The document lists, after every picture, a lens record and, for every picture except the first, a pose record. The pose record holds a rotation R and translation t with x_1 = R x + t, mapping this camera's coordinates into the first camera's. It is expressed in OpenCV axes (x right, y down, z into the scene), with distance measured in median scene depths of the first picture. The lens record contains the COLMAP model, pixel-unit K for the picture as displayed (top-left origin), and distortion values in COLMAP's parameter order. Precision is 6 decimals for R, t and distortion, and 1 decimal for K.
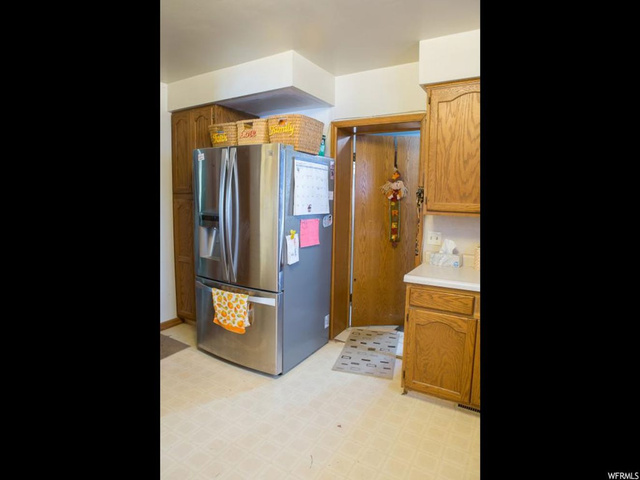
lens RADIAL K [[350.0, 0, 316.4], [0, 350.0, 236.7], [0, 0, 1]] dist [-0.065645, 0.002307]
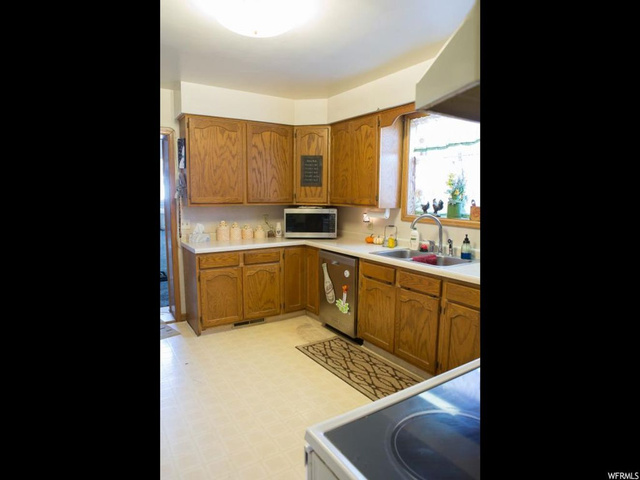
lens RADIAL K [[350.0, 0, 311.2], [0, 350.0, 234.5], [0, 0, 1]] dist [-0.051821, 0.000792]
pose [[0.452761, -0.123099, 0.883093, -0.765785], [0.107647, 0.990726, 0.082912, -0.016275], [-0.885110, 0.057523, 0.461814, -0.079016]]
